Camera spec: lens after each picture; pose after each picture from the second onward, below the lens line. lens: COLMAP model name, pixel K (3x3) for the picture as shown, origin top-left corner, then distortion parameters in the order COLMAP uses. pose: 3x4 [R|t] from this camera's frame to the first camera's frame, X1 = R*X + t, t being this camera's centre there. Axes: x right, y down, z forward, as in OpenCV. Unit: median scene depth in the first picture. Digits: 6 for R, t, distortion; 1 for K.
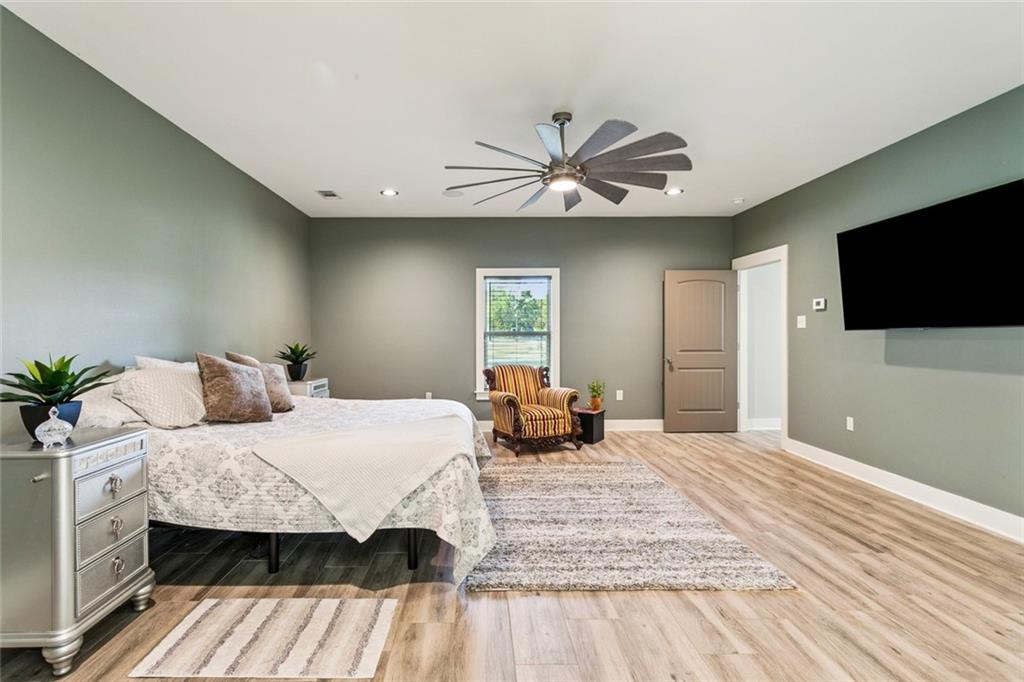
lens RADIAL K [[488.4, 0, 498.3], [0, 488.4, 342.3], [0, 0, 1]] dist [0.000364, -0.000037]
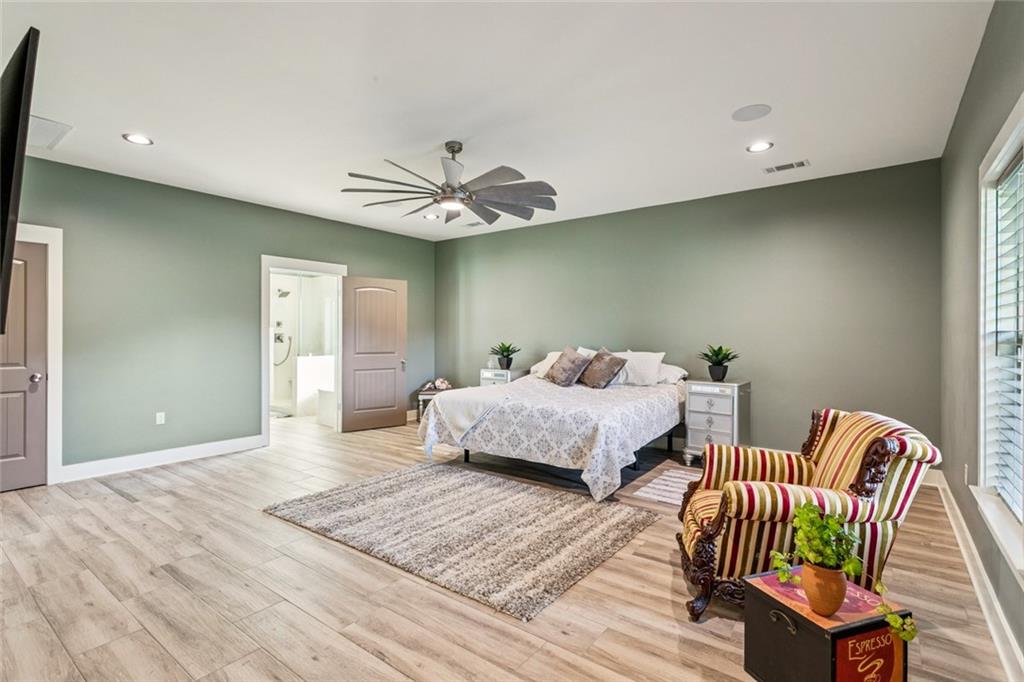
lens RADIAL K [[488.4, 0, 498.3], [0, 488.4, 342.3], [0, 0, 1]] dist [0.000364, -0.000037]
pose [[-0.638939, 0.013323, -0.769142, 0.982706], [-0.008641, 0.999663, 0.024495, -0.037475], [0.769209, 0.022297, -0.638608, 1.895537]]
